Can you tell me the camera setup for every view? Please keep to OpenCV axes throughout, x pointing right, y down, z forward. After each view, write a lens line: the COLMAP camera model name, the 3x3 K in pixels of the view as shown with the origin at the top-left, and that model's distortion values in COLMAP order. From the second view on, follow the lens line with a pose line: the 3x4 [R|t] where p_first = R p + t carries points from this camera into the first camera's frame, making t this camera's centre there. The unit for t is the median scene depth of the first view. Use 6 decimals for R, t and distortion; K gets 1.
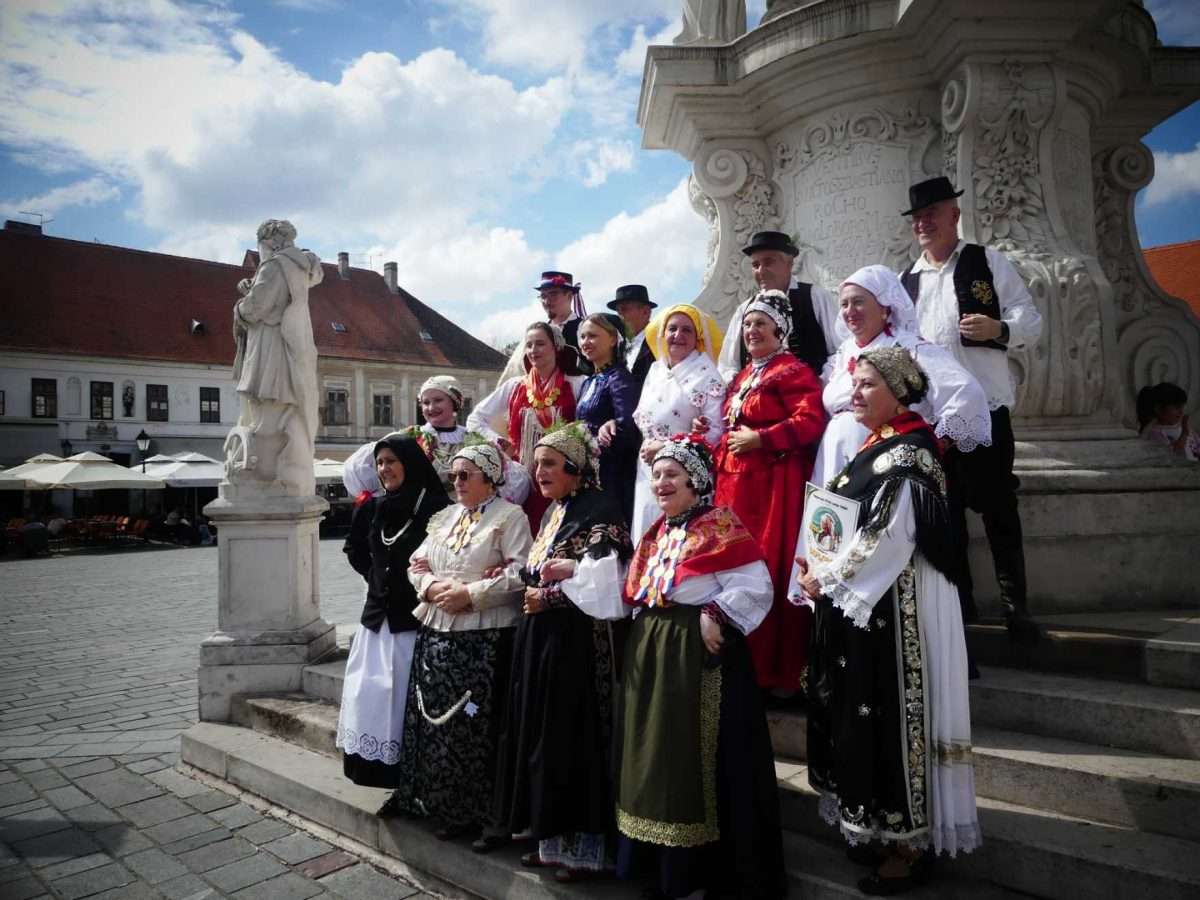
lens RADIAL K [[949.2, 0, 600.0], [0, 949.2, 450.0], [0, 0, 1]] dist [-0.023423, 0.002546]
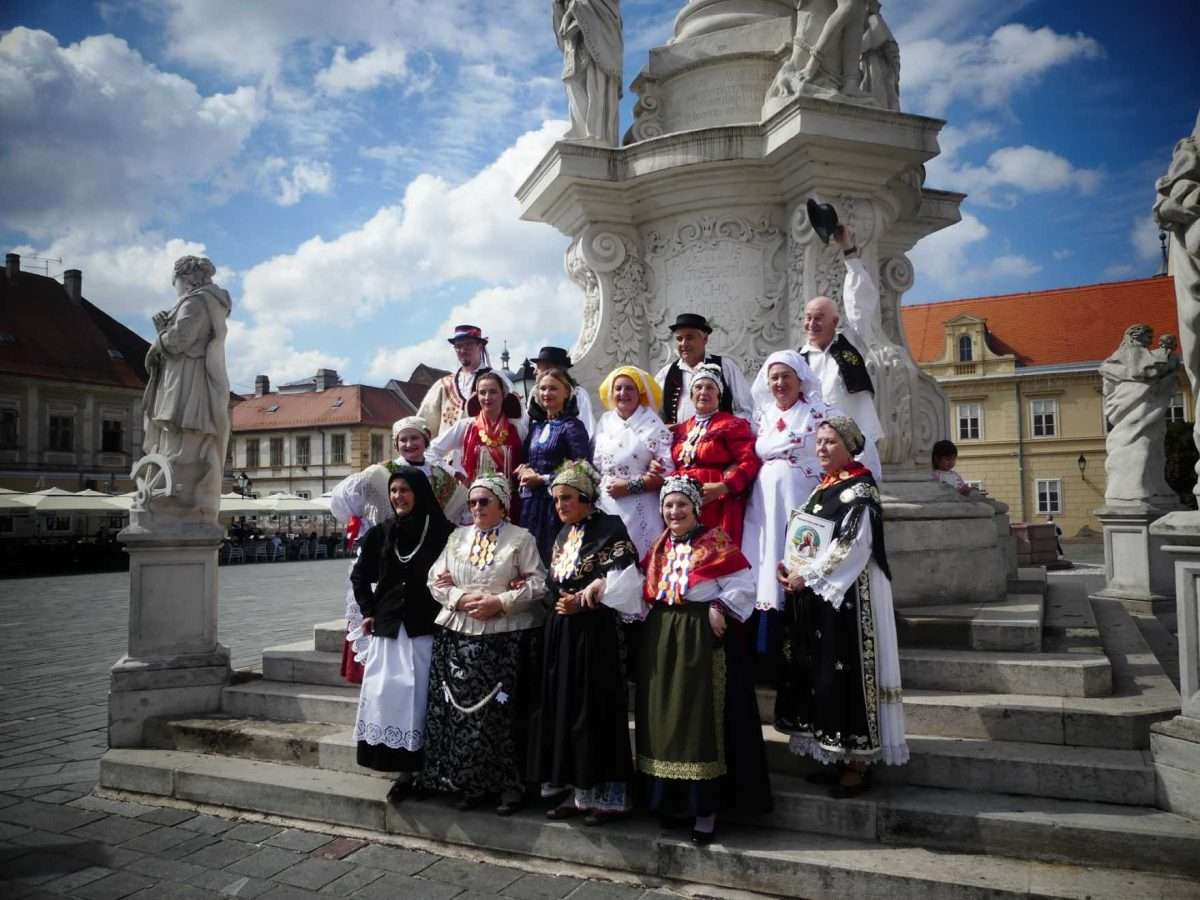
lens RADIAL K [[957.5, 0, 600.0], [0, 957.5, 450.0], [0, 0, 1]] dist [-0.018896, 0.009311]
pose [[0.948926, 0.026565, 0.314380, -0.320354], [-0.015109, 0.999132, -0.038822, 0.003763], [-0.315138, 0.032089, 0.948503, -0.166517]]
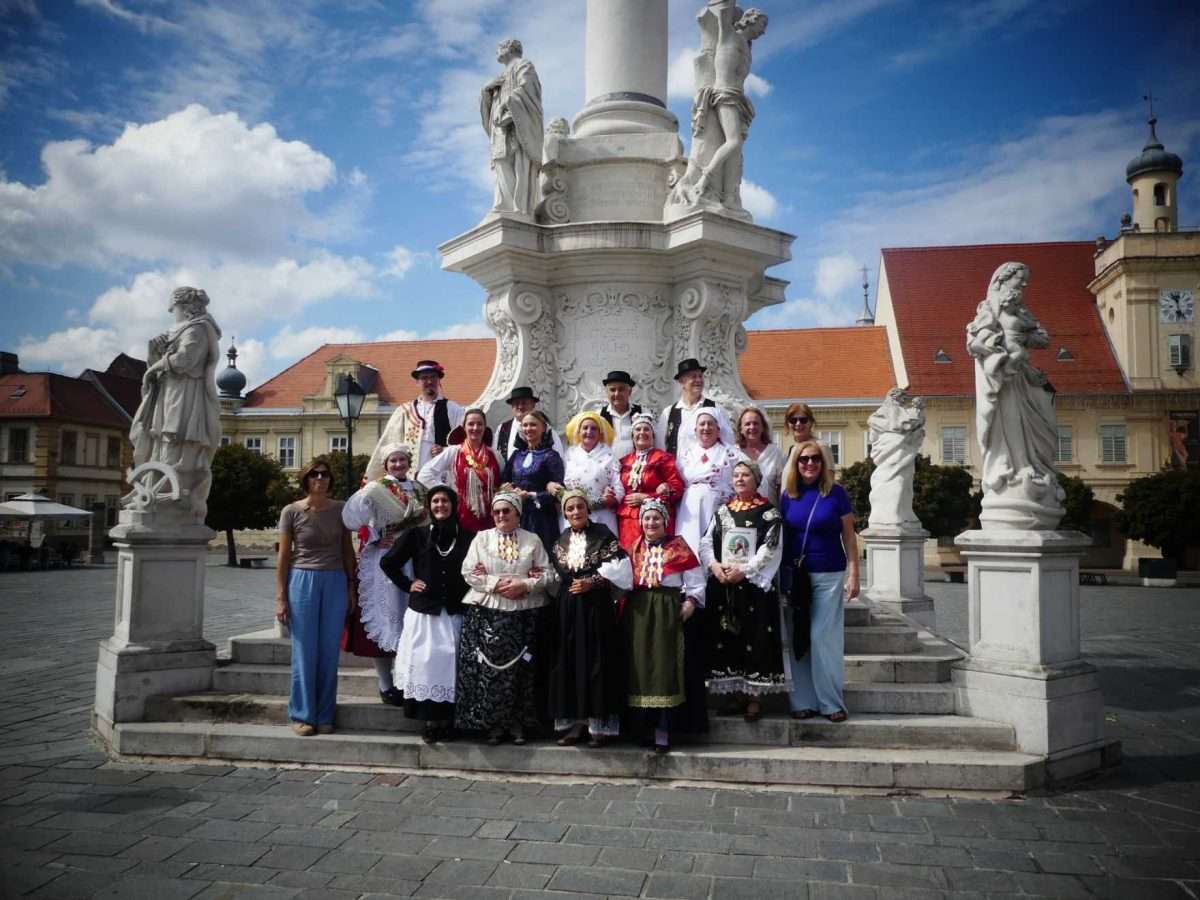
lens RADIAL K [[1007.4, 0, 600.0], [0, 1007.4, 450.0], [0, 0, 1]] dist [0.004944, -0.077849]
pose [[0.817246, 0.071032, 0.571894, -0.823132], [-0.043212, 0.997134, -0.062099, 0.016305], [-0.574666, 0.026037, 0.817974, -0.396435]]
